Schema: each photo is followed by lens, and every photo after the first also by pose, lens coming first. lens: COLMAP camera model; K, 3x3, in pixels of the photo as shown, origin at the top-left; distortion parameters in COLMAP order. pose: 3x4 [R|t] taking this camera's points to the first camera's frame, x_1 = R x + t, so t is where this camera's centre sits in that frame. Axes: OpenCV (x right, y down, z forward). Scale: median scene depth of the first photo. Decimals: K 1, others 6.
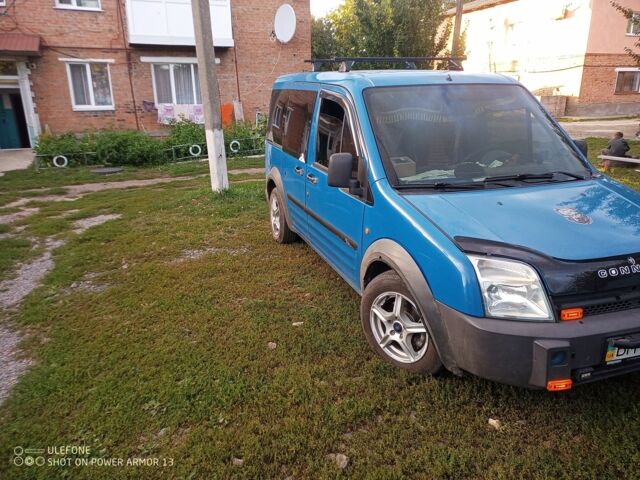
lens RADIAL K [[533.4, 0, 320.0], [0, 533.4, 240.0], [0, 0, 1]] dist [0.118591, -0.005171]
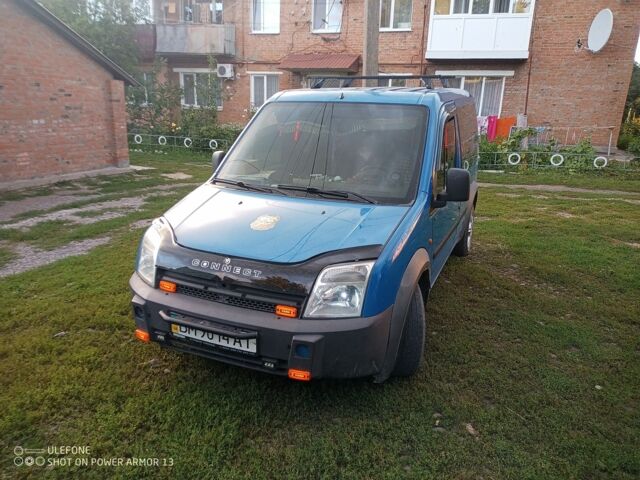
lens RADIAL K [[533.4, 0, 320.0], [0, 533.4, 240.0], [0, 0, 1]] dist [0.118591, -0.005171]
pose [[0.776439, 0.205654, -0.595692, 0.213014], [-0.217882, 0.974564, 0.052461, -0.015635], [0.591329, 0.089058, 0.801498, 0.037322]]
